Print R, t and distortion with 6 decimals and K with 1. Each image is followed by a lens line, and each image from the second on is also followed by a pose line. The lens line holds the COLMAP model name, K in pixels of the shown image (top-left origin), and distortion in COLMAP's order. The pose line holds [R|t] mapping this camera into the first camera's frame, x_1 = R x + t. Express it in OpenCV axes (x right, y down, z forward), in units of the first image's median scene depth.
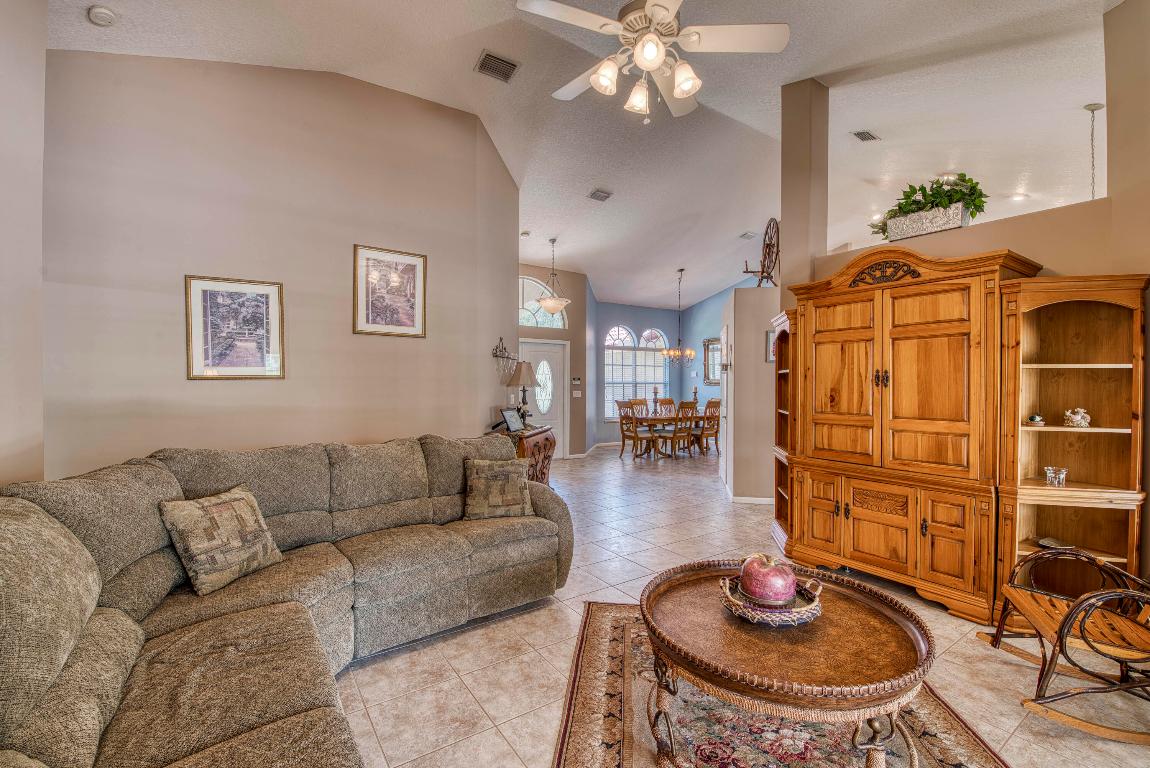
lens RADIAL K [[494.0, 0, 584.7], [0, 494.0, 387.0], [0, 0, 1]] dist [-0.014466, -0.004604]
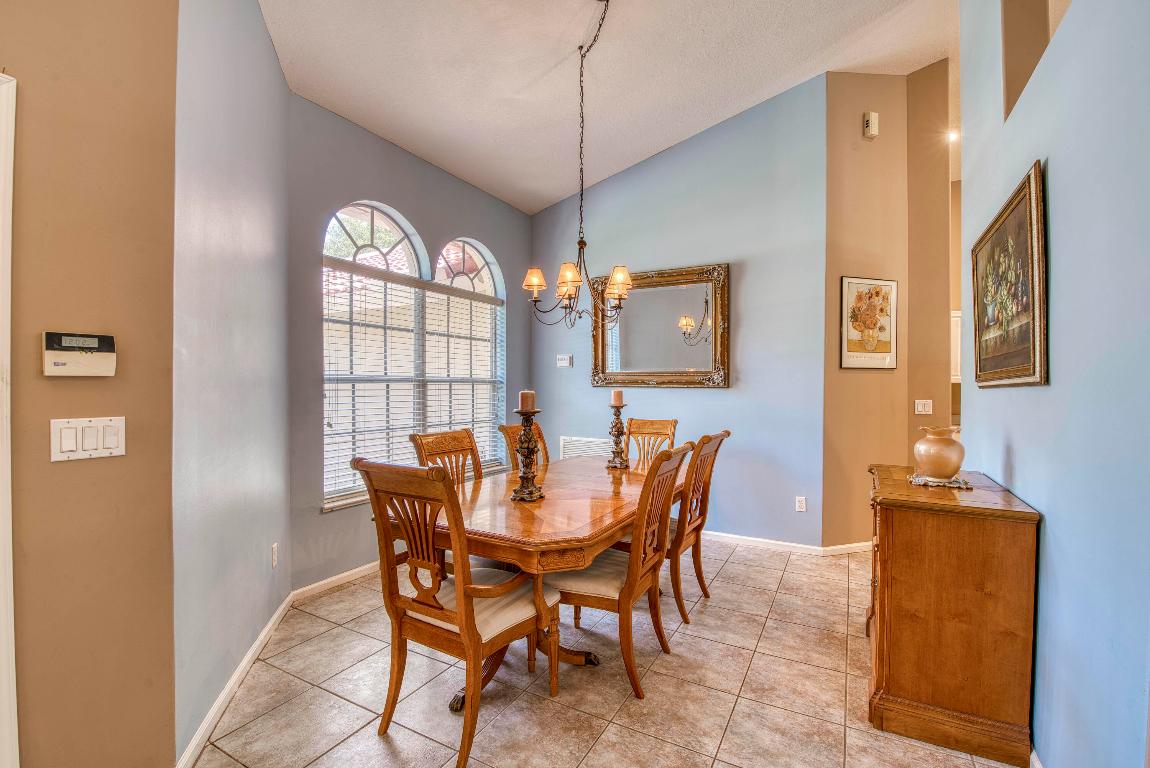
lens RADIAL K [[494.0, 0, 587.0], [0, 494.0, 383.5], [0, 0, 1]] dist [-0.014466, -0.004604]
pose [[0.889027, -0.006171, 0.457813, 0.045616], [0.014497, 0.999787, -0.014675, 0.001123], [-0.457625, 0.019683, 0.888927, 0.642657]]
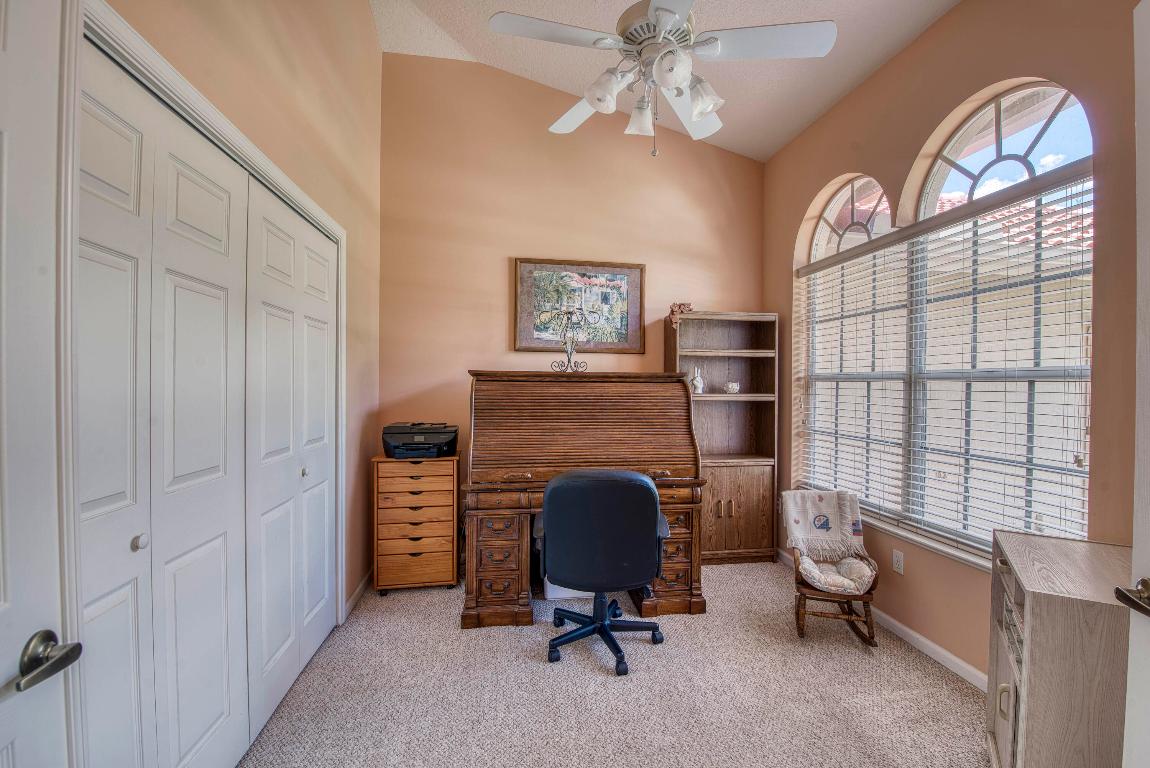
lens RADIAL K [[494.0, 0, 575.6], [0, 494.0, 385.0], [0, 0, 1]] dist [-0.014466, -0.004604]
pose [[-0.436276, -0.003912, -0.899804, 0.371445], [-0.020762, 0.999768, 0.005720, -0.002463], [0.899573, 0.021178, -0.436256, 0.979077]]
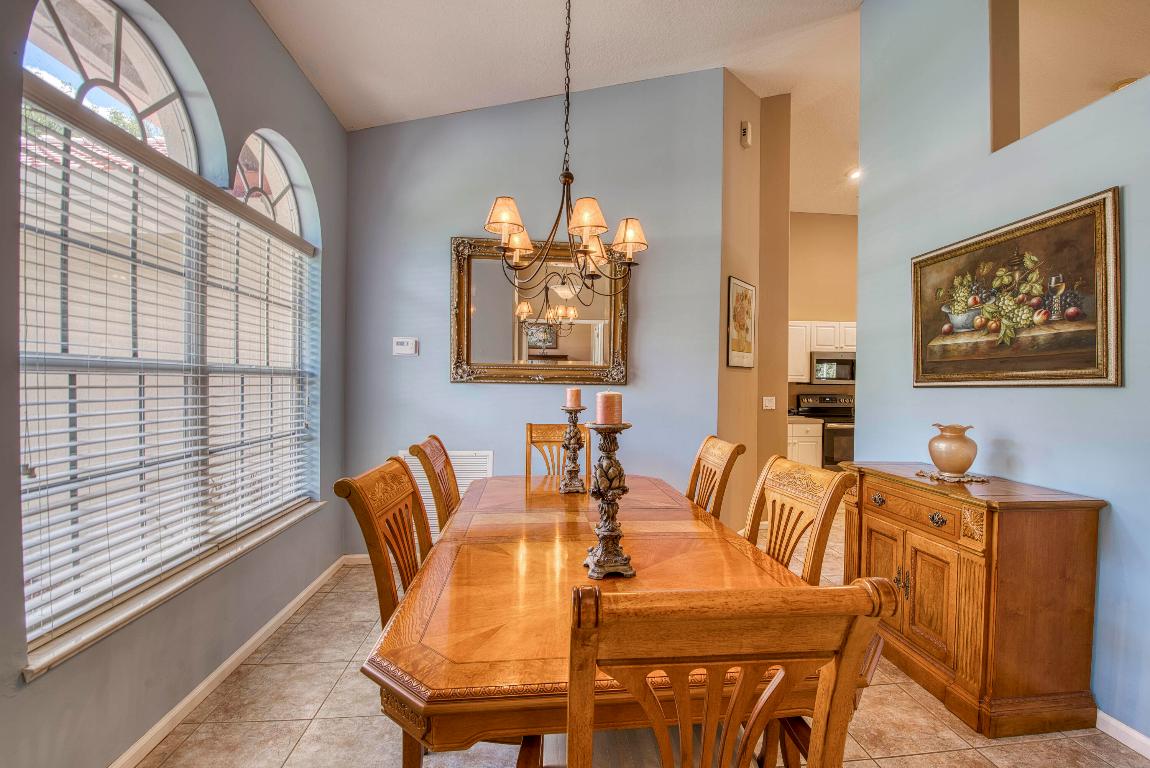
lens RADIAL K [[494.0, 0, 581.7], [0, 494.0, 385.8], [0, 0, 1]] dist [-0.014466, -0.004604]
pose [[0.475721, -0.010607, 0.879532, 0.003891], [0.008441, 0.999936, 0.007494, -0.001767], [-0.879556, 0.003859, 0.475780, 0.792290]]
